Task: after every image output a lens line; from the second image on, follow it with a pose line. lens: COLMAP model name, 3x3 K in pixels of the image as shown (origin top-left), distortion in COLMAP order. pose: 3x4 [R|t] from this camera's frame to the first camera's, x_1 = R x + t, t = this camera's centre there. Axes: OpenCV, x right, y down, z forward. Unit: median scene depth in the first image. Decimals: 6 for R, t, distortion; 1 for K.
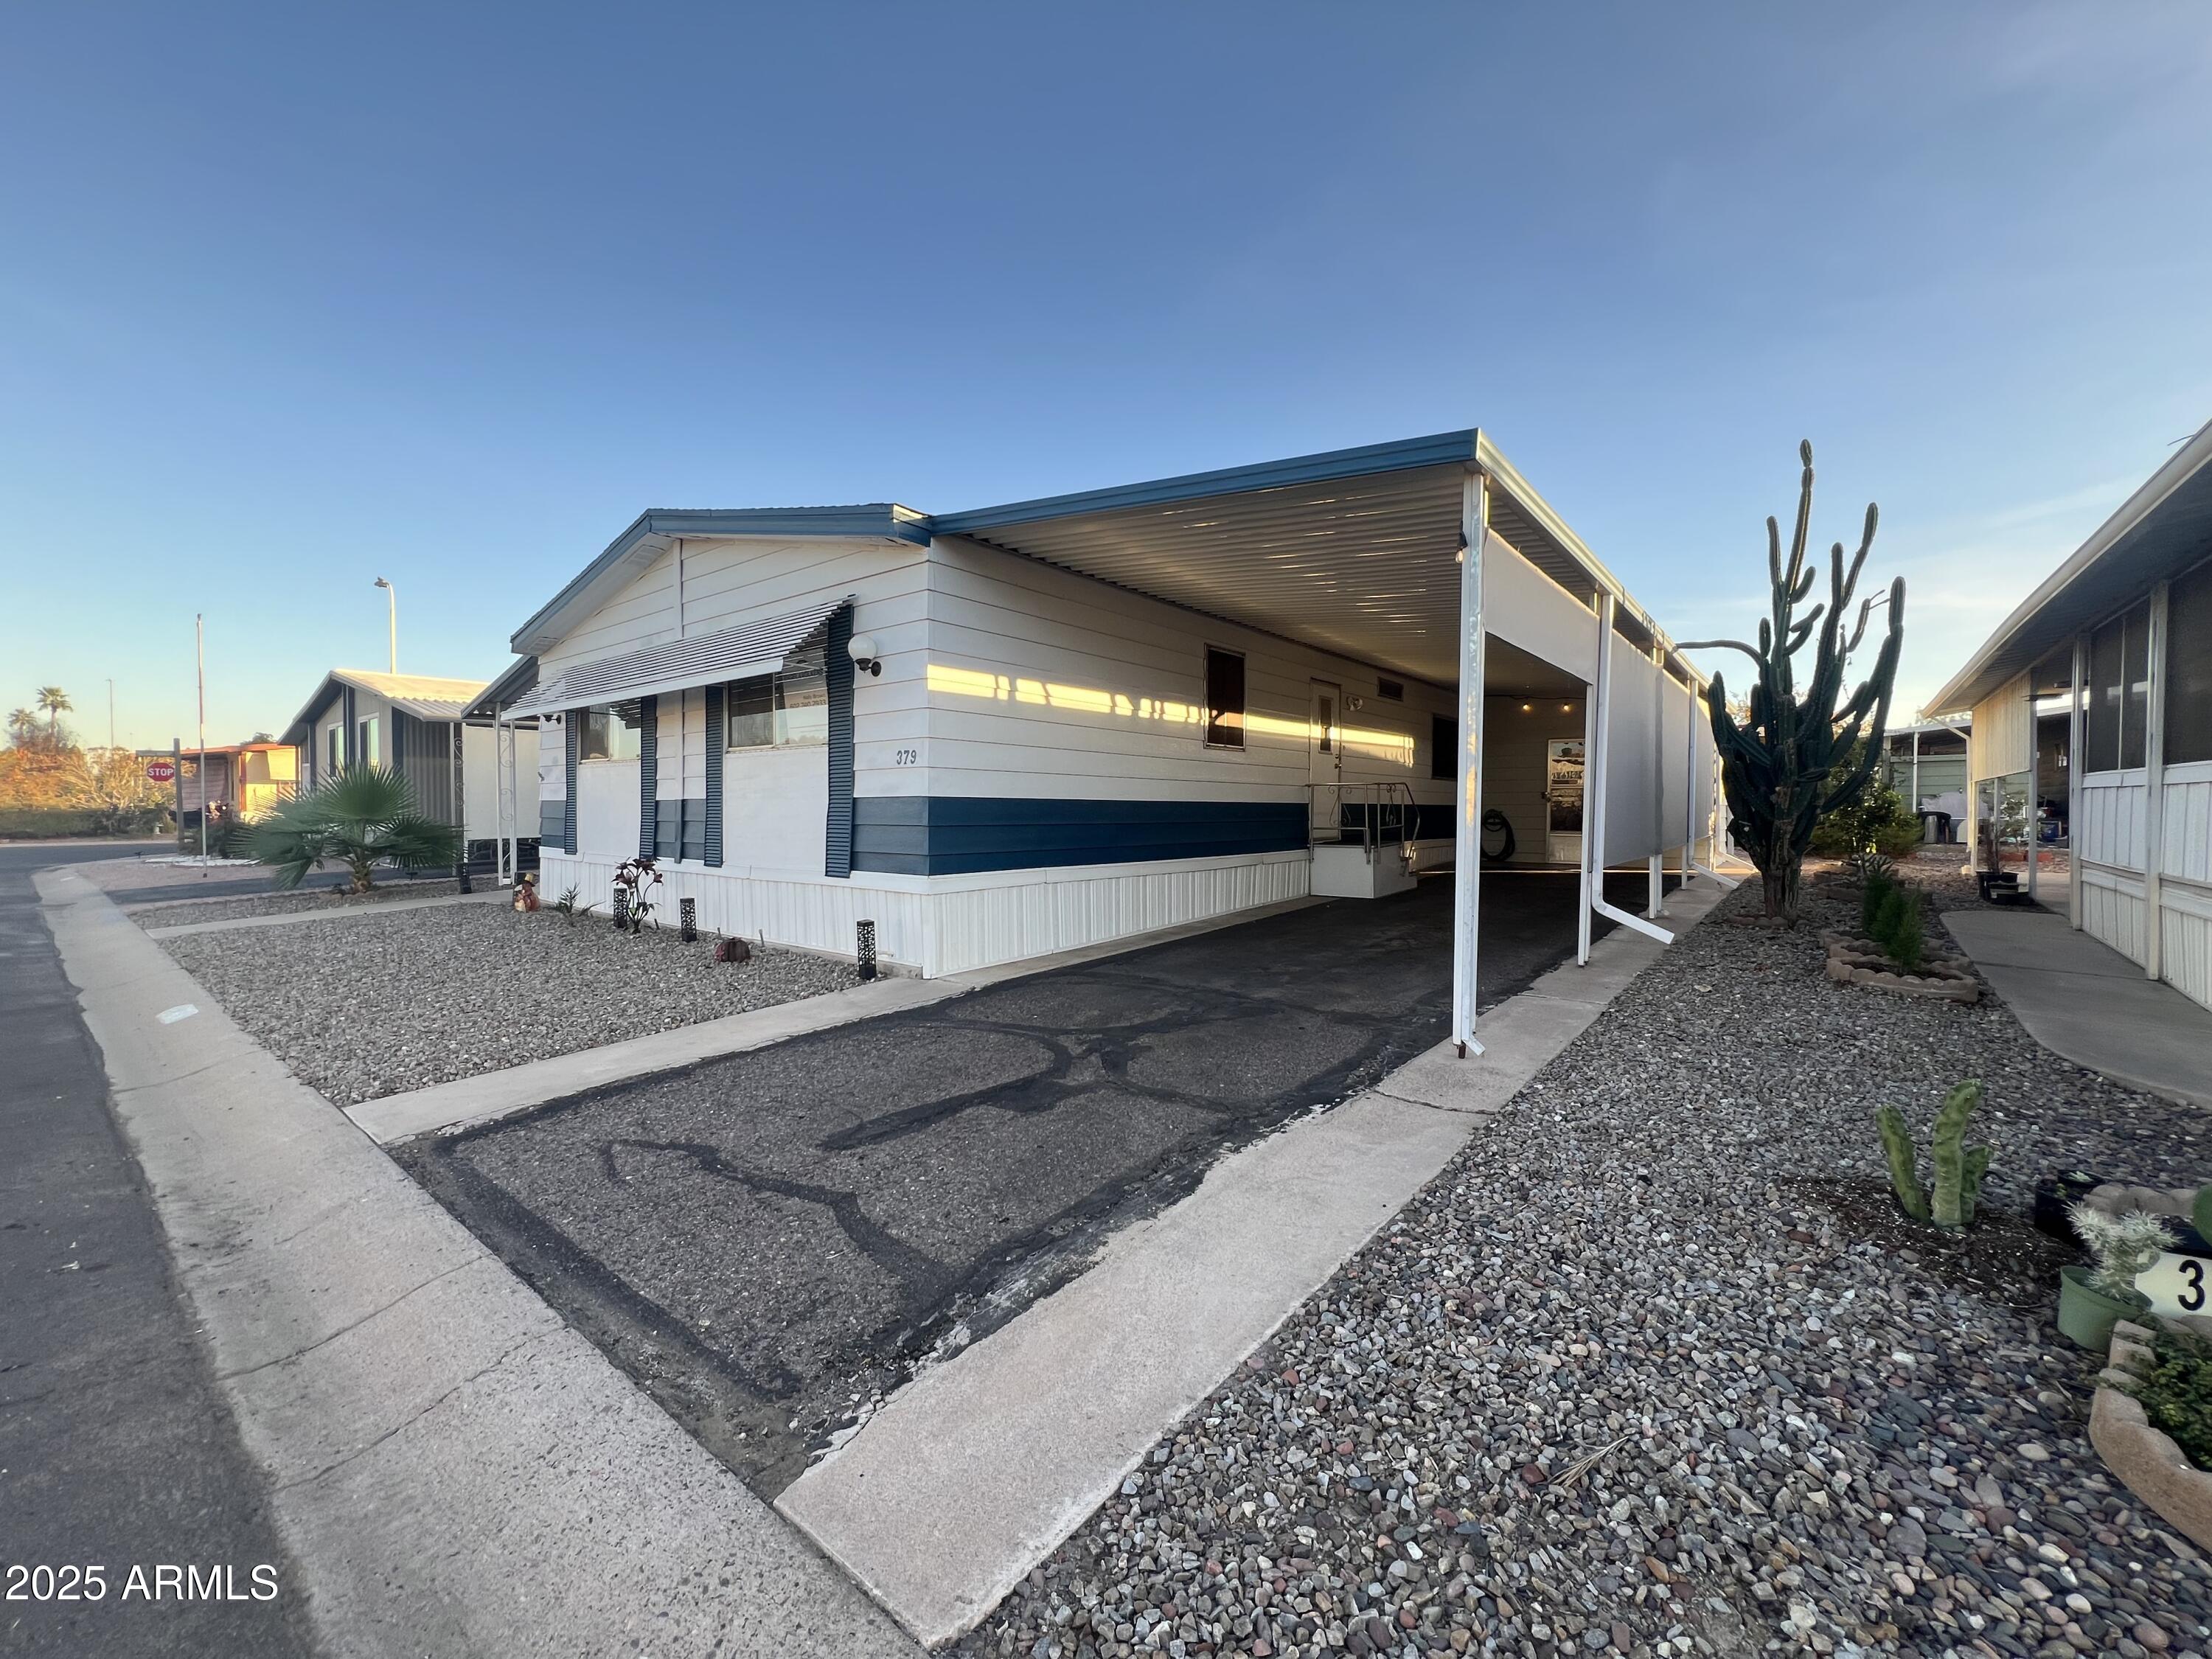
lens RADIAL K [[887.5, 0, 1086.9], [0, 887.5, 824.8], [0, 0, 1]] dist [-0.003562, 0.000848]
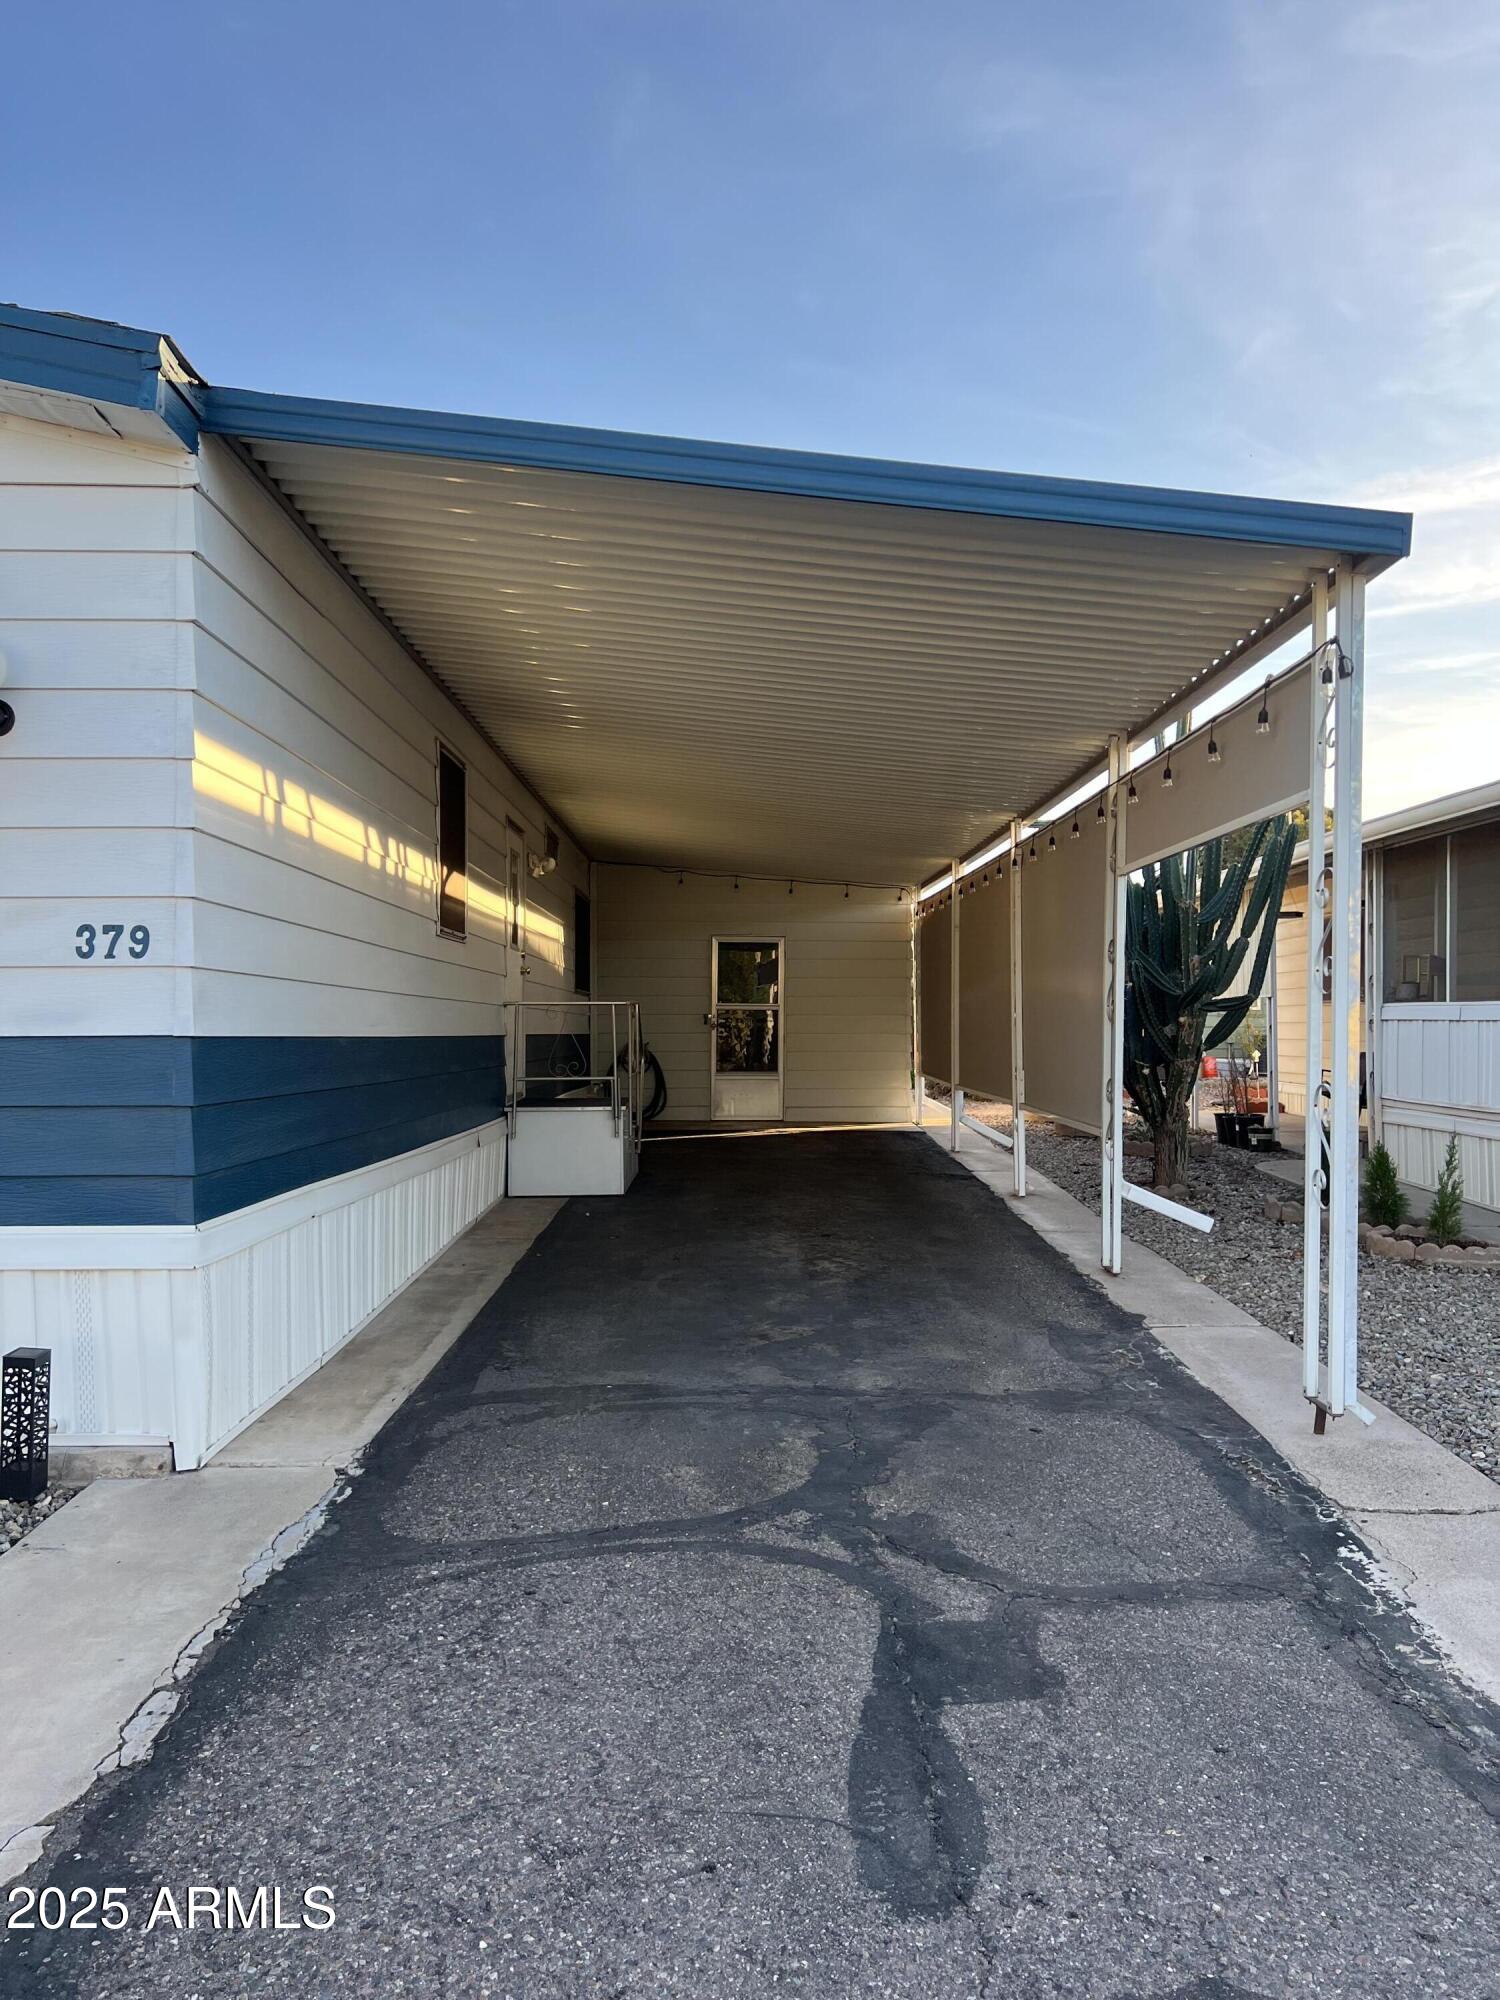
lens RADIAL K [[1519.1, 0, 745.7], [0, 1519.1, 1010.3], [0, 0, 1]] dist [0.014724, -0.005988]
pose [[0.763247, 0.006637, 0.646072, -0.619976], [0.014410, 0.999524, -0.027290, -0.028899], [-0.645946, 0.030139, 0.762788, 0.376528]]
